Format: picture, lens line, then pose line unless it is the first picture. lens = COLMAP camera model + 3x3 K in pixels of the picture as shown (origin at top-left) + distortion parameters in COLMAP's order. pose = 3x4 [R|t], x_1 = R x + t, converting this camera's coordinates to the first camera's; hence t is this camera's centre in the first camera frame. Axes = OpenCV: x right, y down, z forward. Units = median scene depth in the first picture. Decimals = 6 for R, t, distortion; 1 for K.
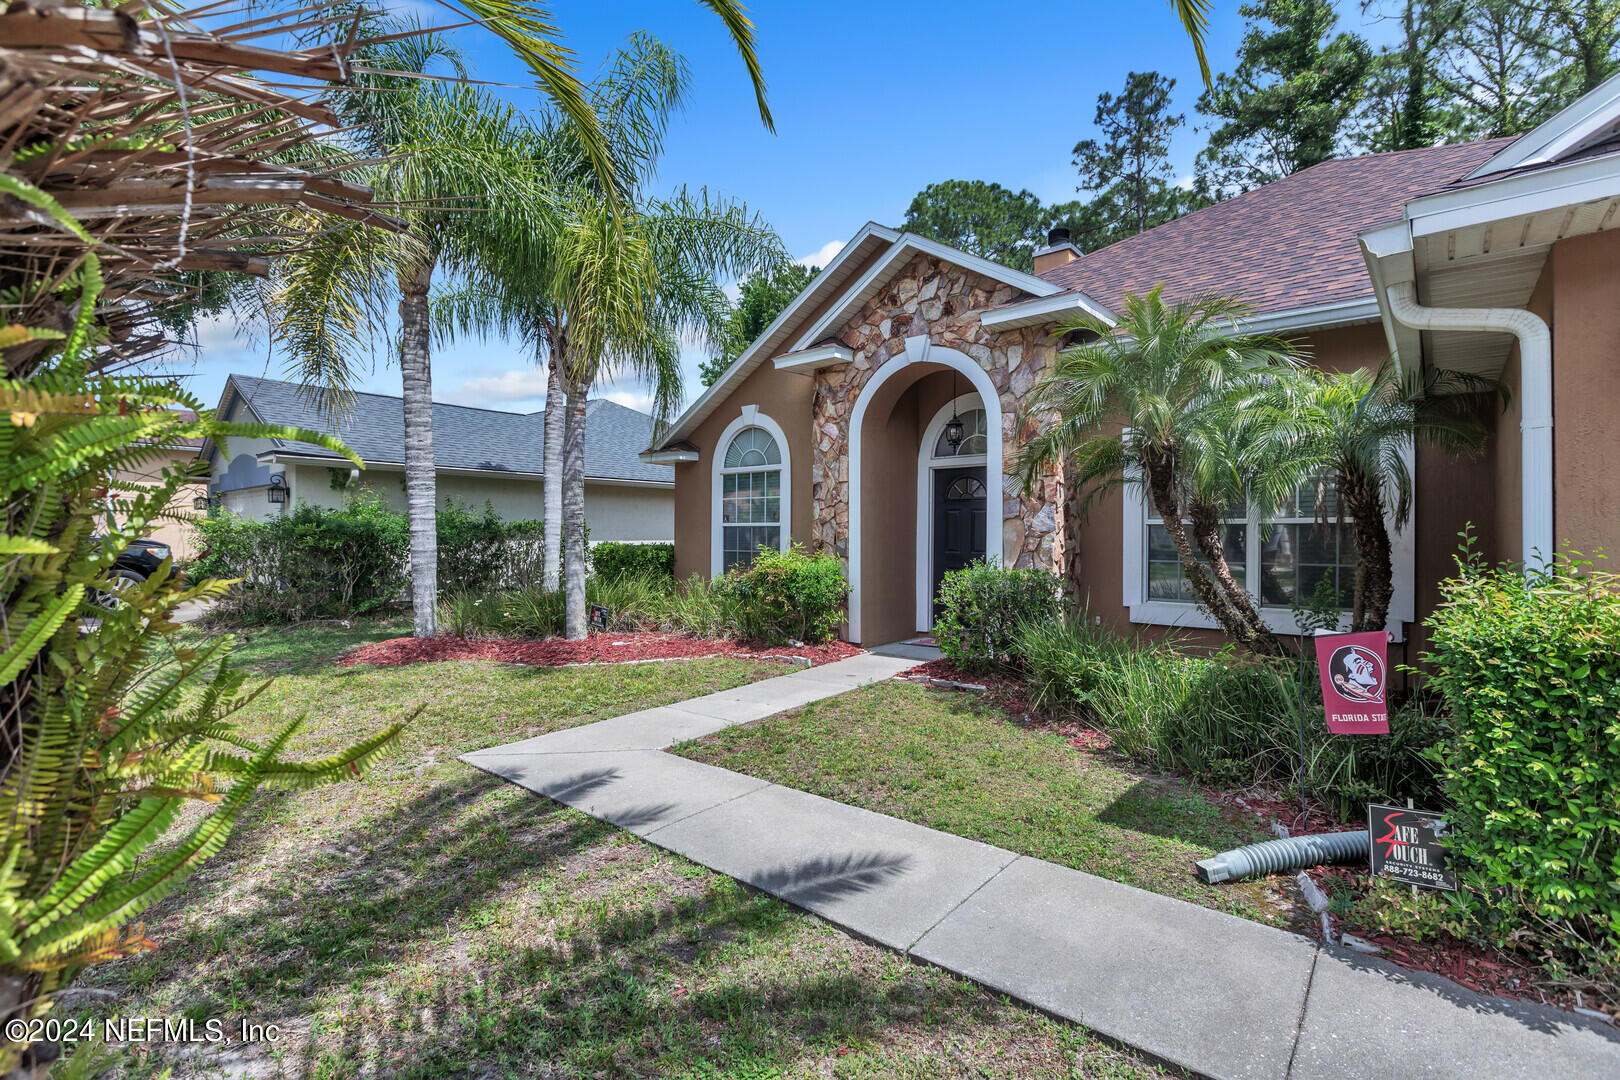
lens RADIAL K [[727.0, 0, 804.1], [0, 727.0, 535.4], [0, 0, 1]] dist [0.001283, 0.000586]
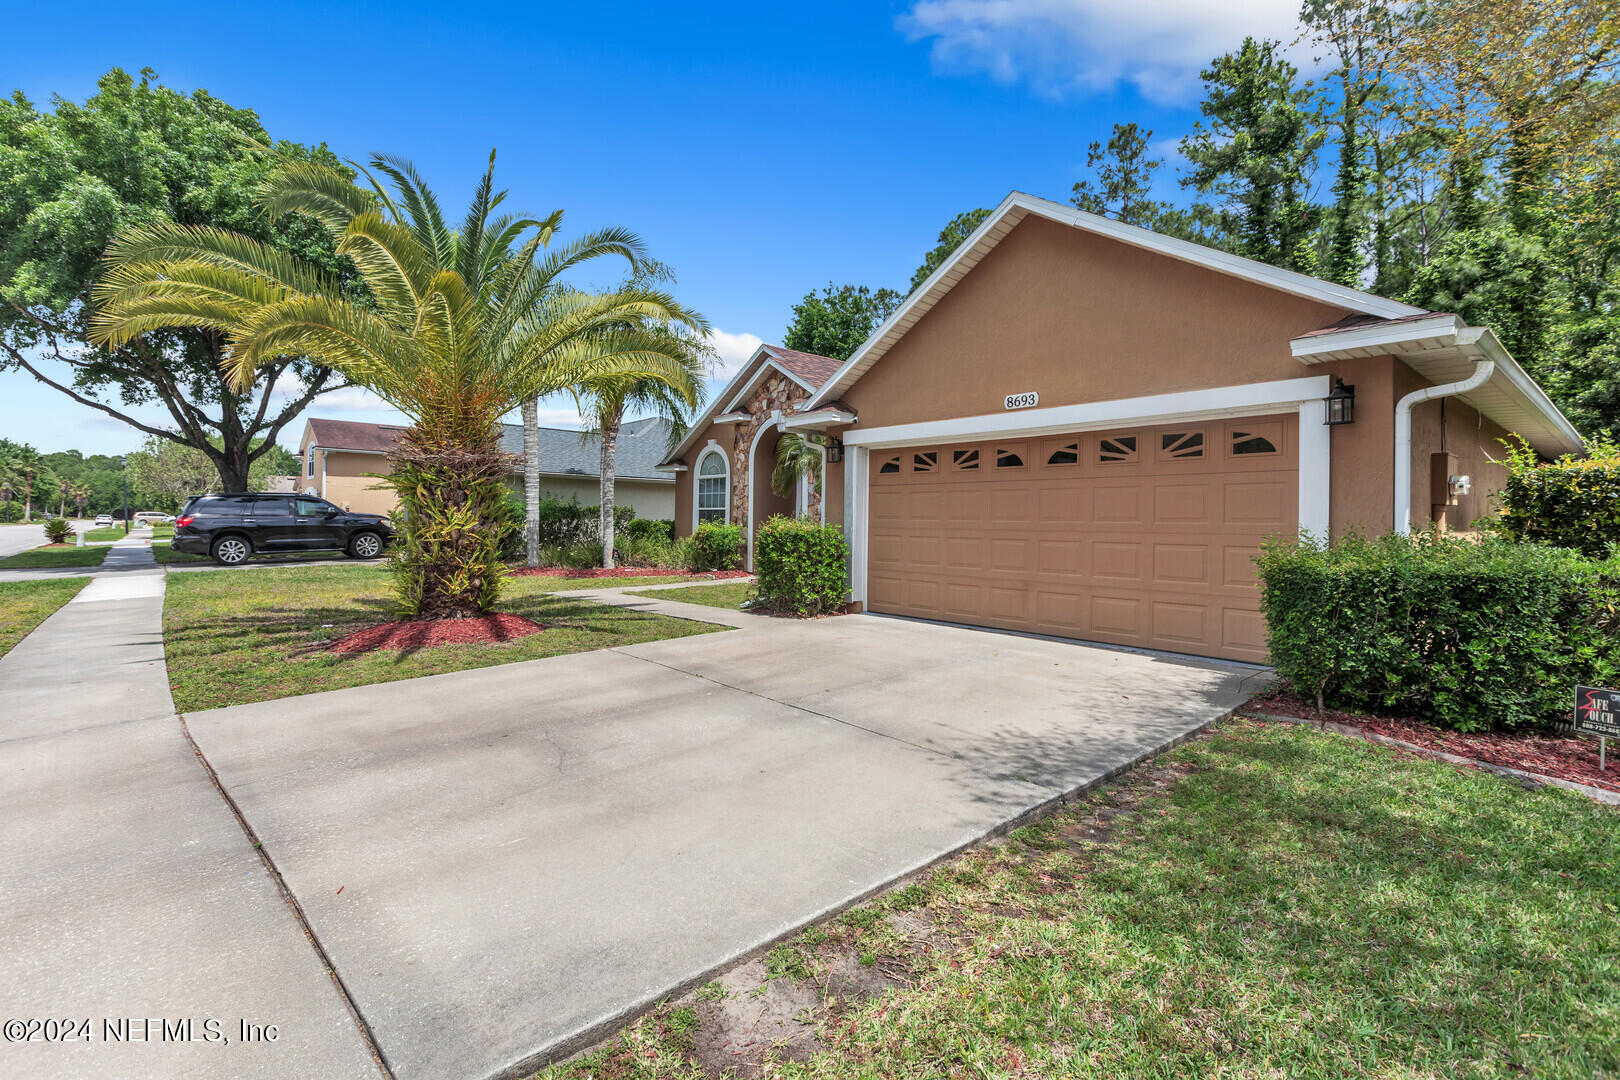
lens RADIAL K [[756.3, 0, 803.7], [0, 756.3, 520.2], [0, 0, 1]] dist [-0.003146, -0.000333]
pose [[0.989825, 0.011184, -0.141847, 0.453395], [-0.012338, 0.999898, -0.007260, 0.025973], [0.141751, 0.008937, 0.989862, -0.845527]]
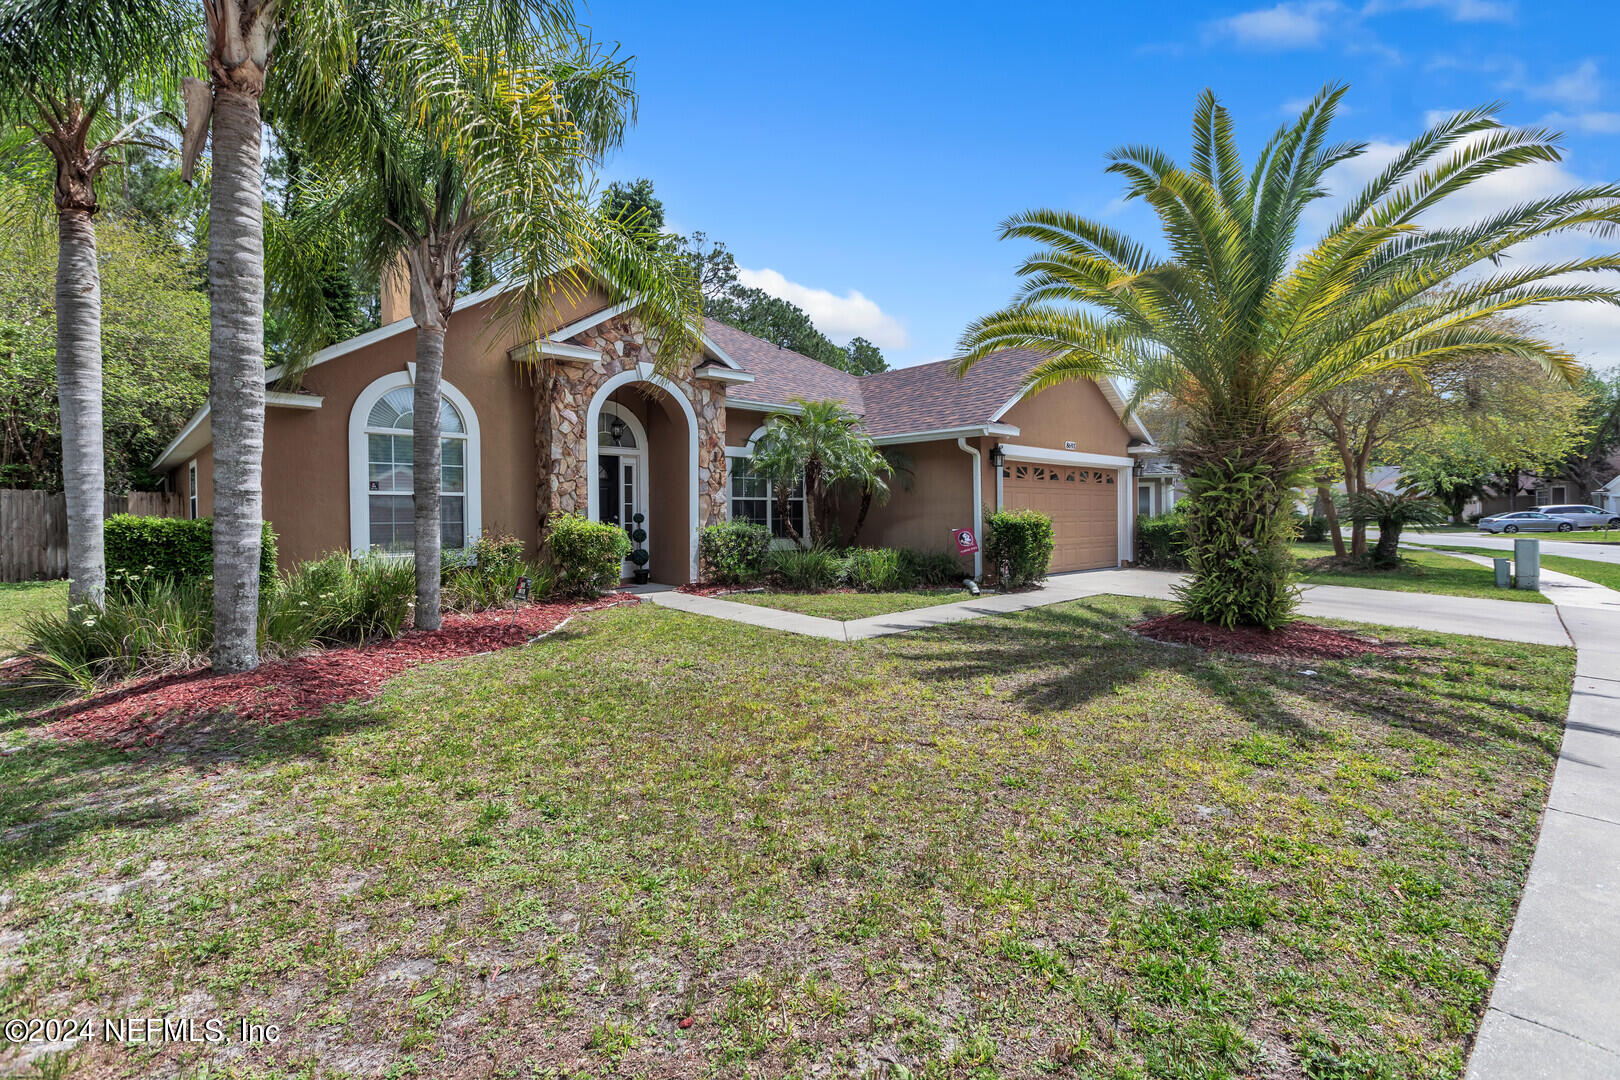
lens RADIAL K [[727.0, 0, 804.1], [0, 727.0, 535.4], [0, 0, 1]] dist [0.001283, 0.000586]
pose [[0.121234, -0.033840, 0.992047, -1.066460], [0.008216, 0.999419, 0.033088, 0.012862], [-0.992590, 0.004139, 0.121442, 0.467846]]
